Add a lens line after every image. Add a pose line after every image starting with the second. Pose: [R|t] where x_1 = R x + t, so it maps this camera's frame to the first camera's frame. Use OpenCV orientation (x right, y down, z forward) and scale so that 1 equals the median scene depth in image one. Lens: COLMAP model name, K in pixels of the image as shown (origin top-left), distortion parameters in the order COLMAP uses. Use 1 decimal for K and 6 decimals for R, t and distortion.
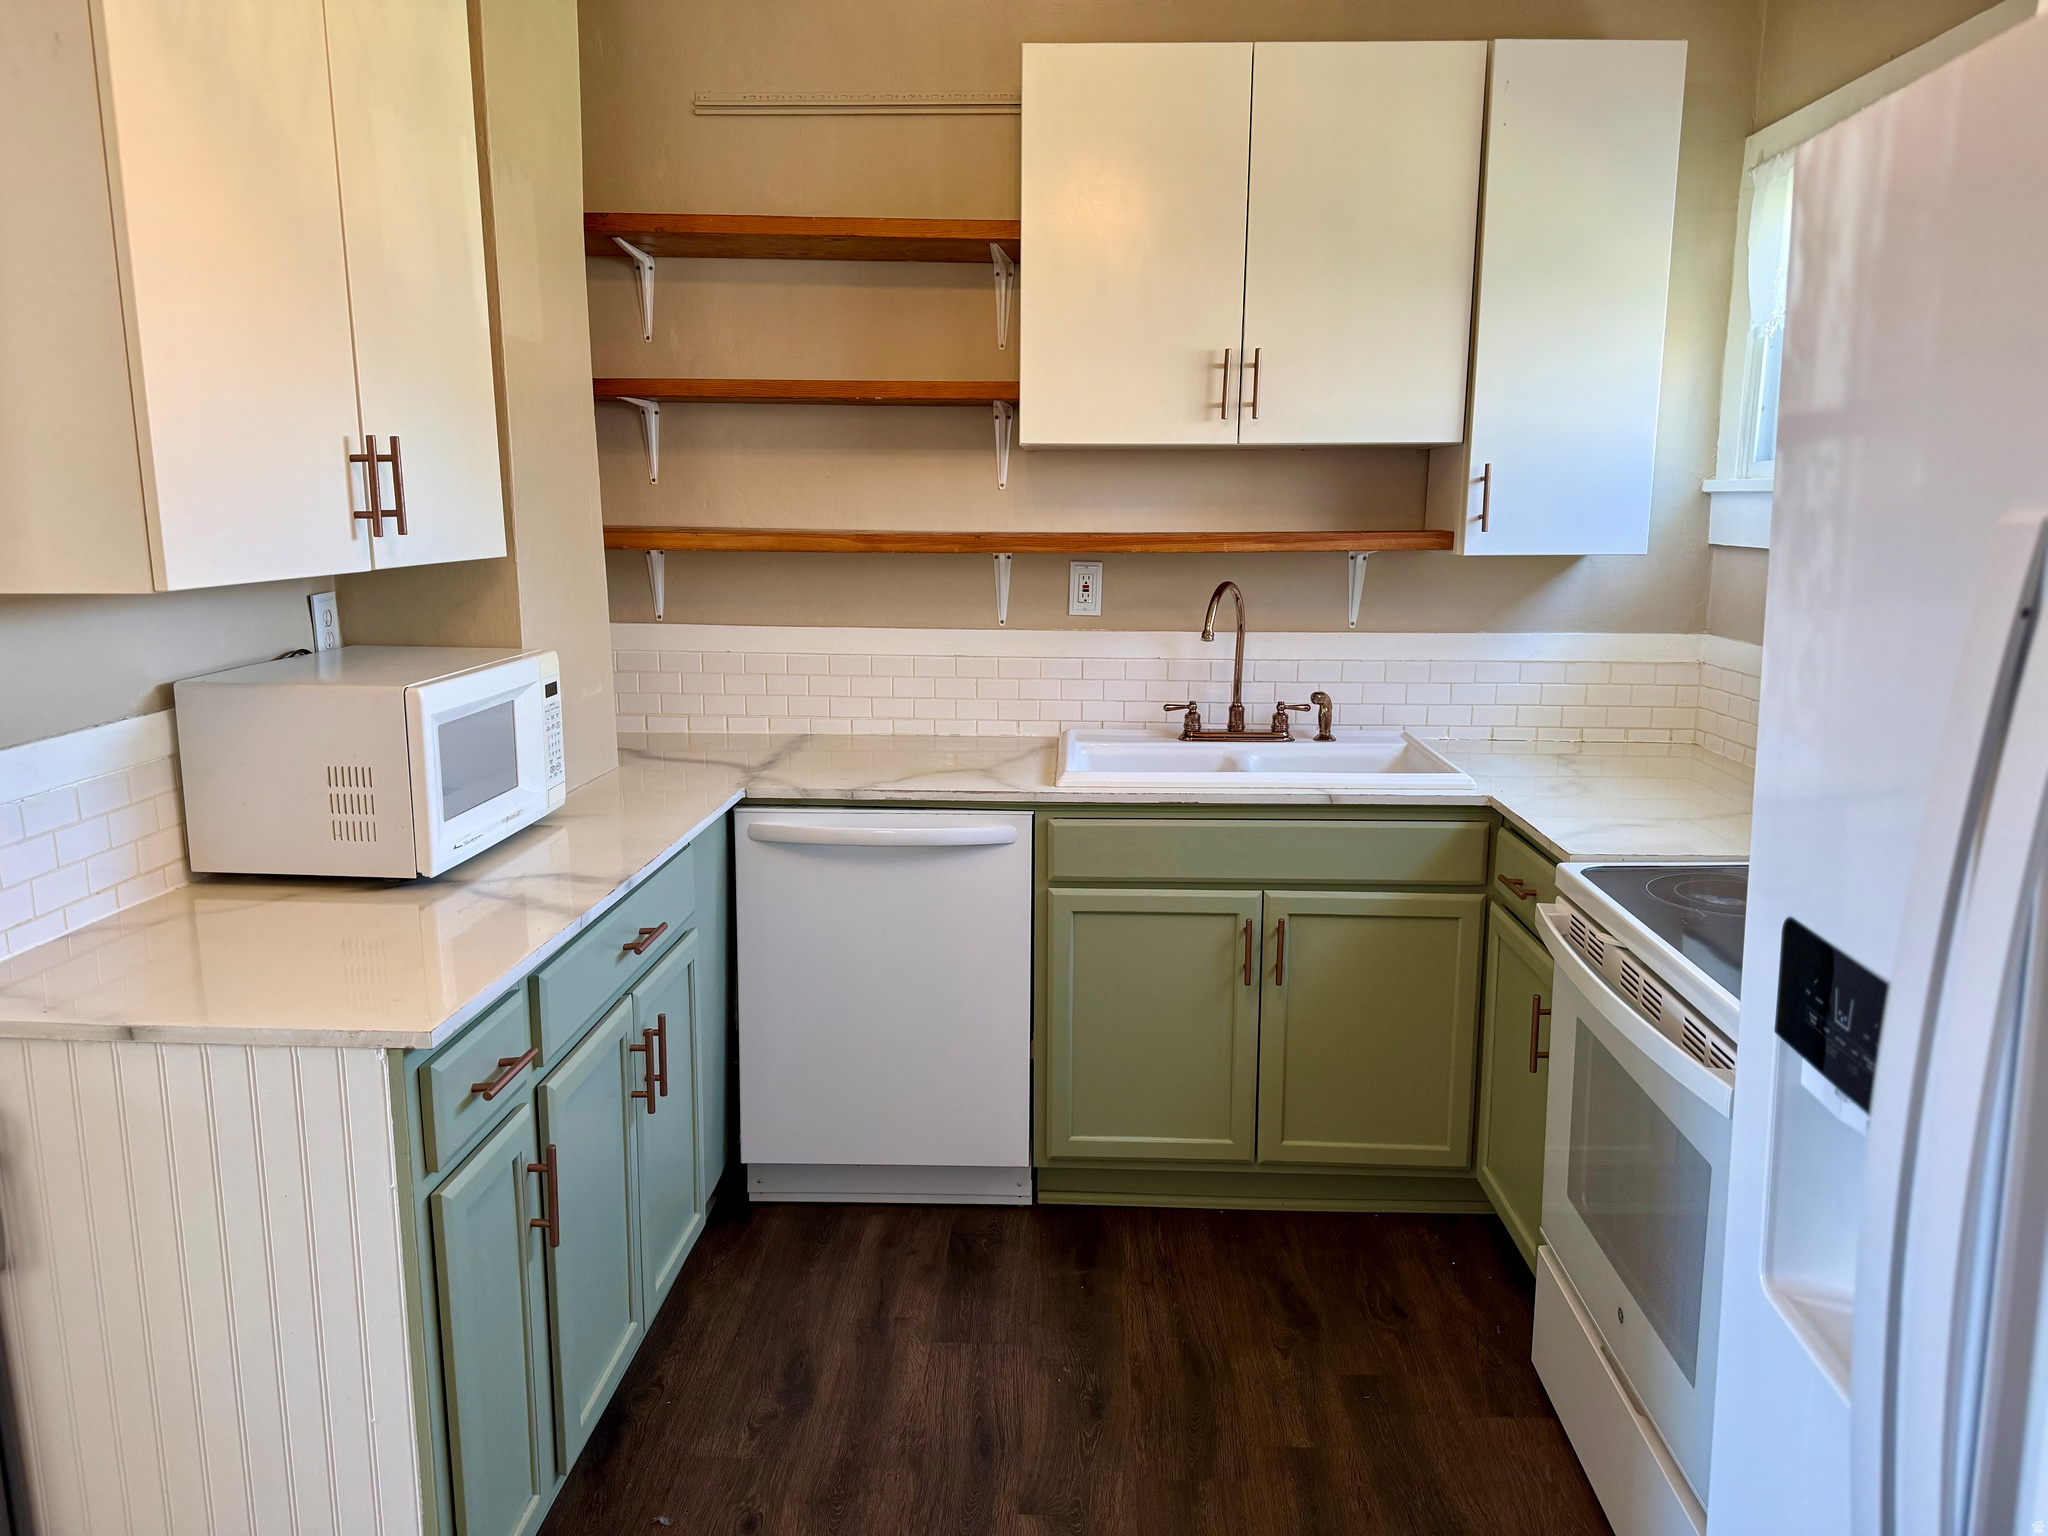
lens RADIAL K [[1457.9, 0, 1026.2], [0, 1457.9, 771.6], [0, 0, 1]] dist [0.187837, -0.335055]
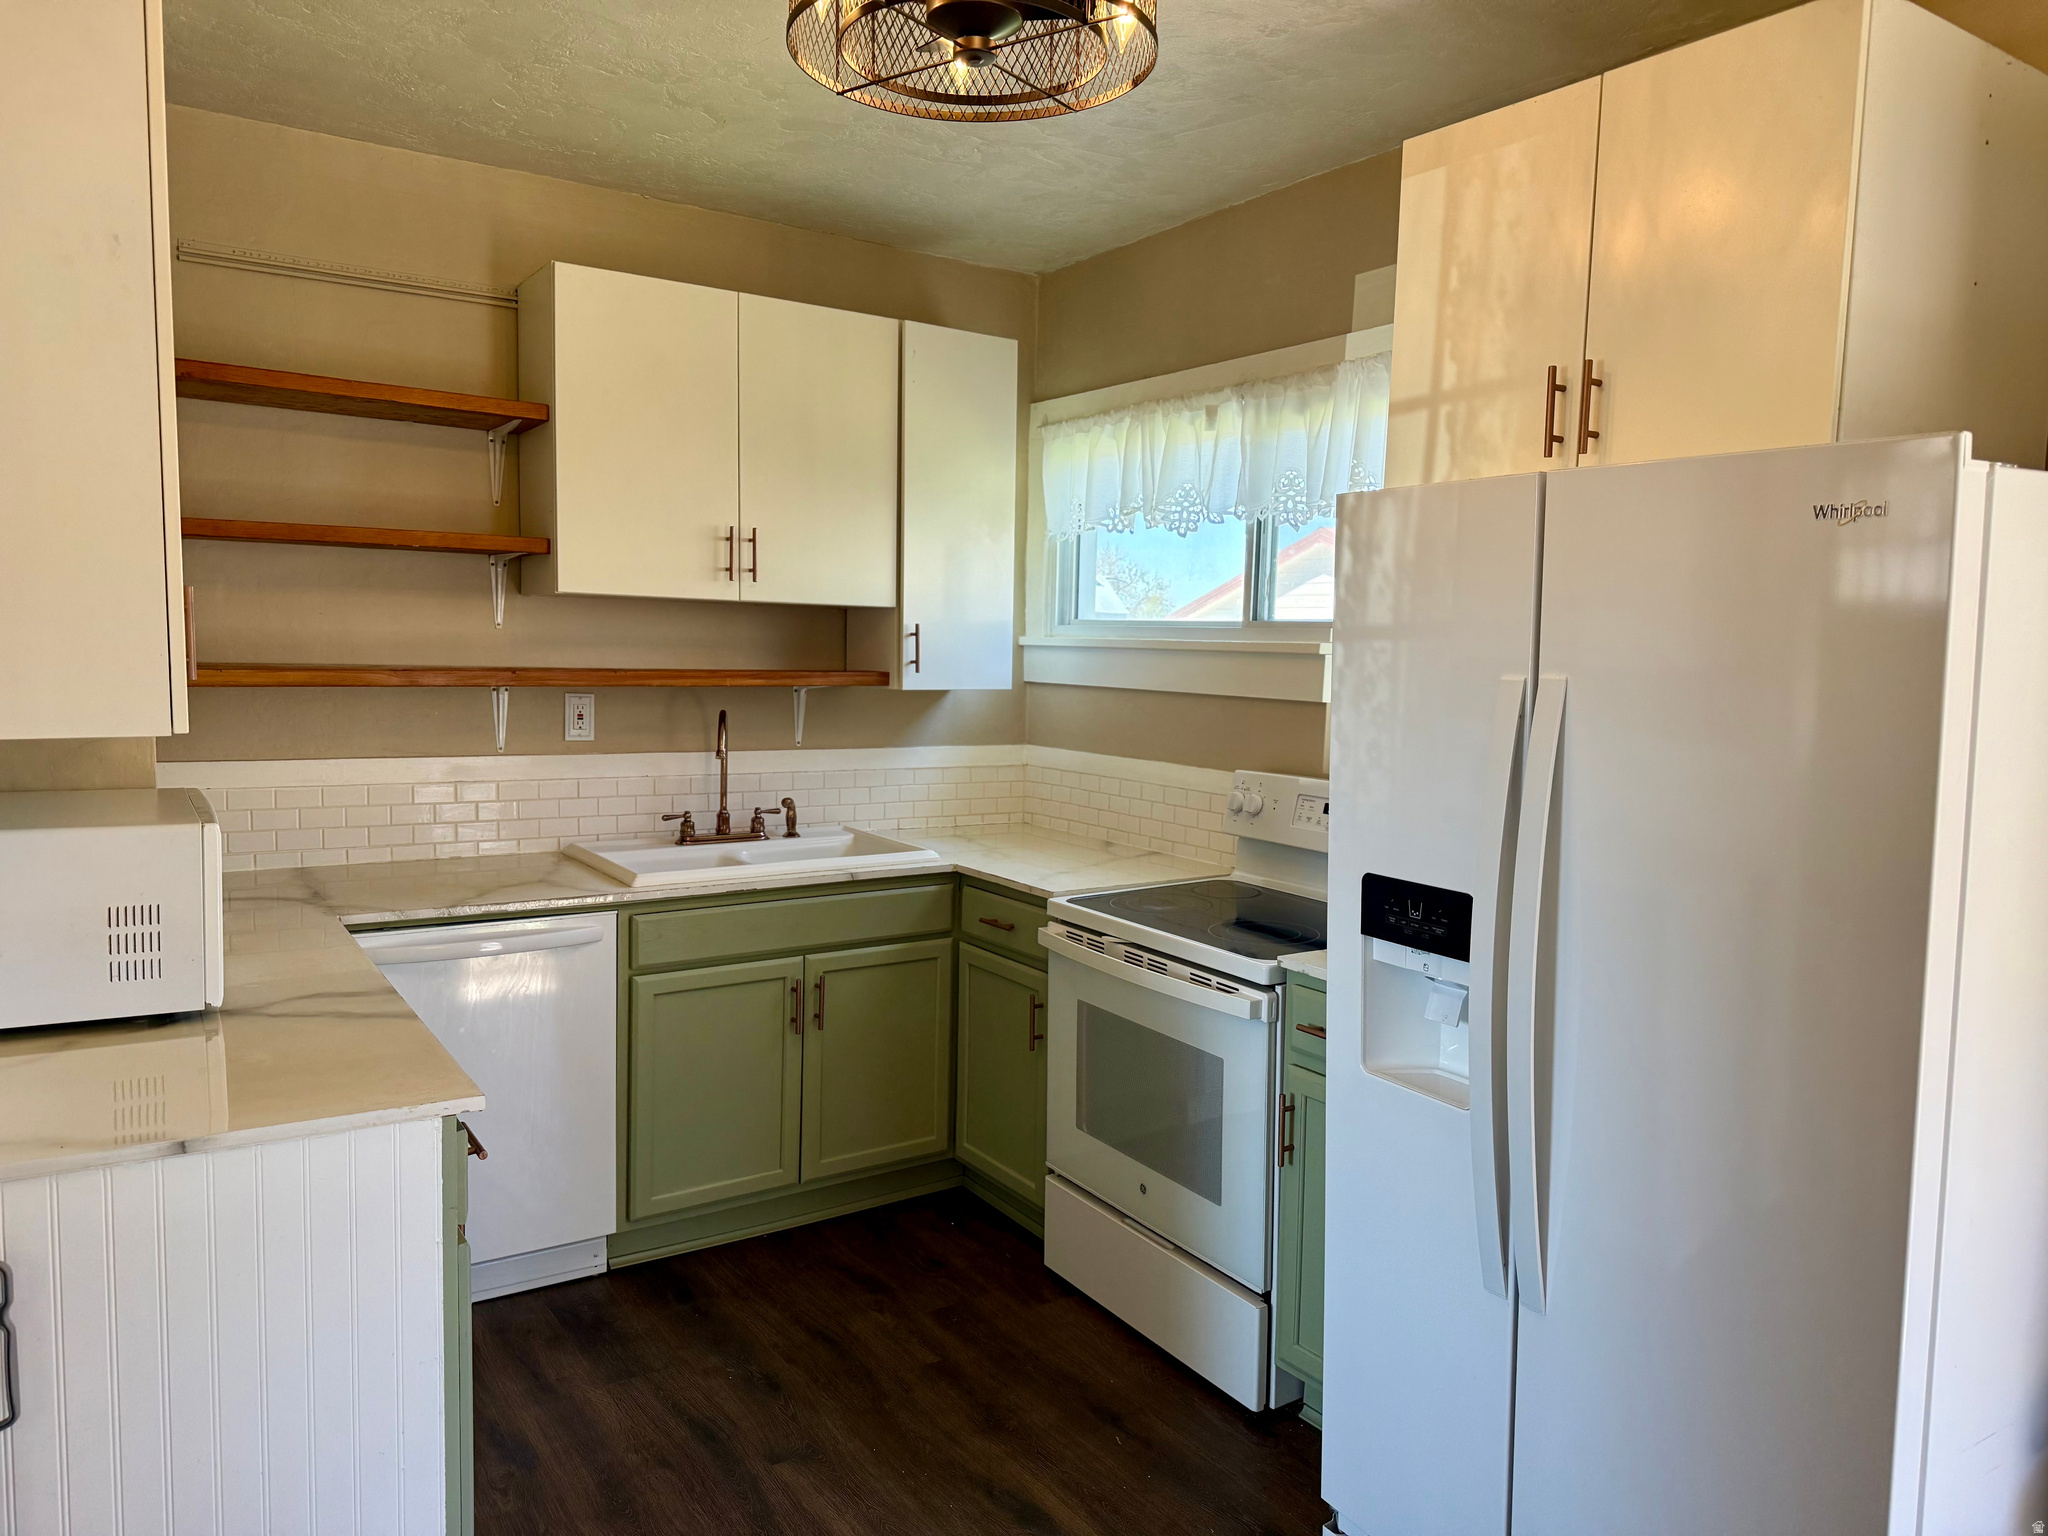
lens RADIAL K [[1457.9, 0, 1026.2], [0, 1457.9, 771.6], [0, 0, 1]] dist [0.187837, -0.335055]
pose [[0.809196, -0.040029, 0.586173, -0.407295], [0.090215, 0.994310, -0.056638, 0.013406], [-0.580571, 0.098713, 0.808204, -0.130985]]
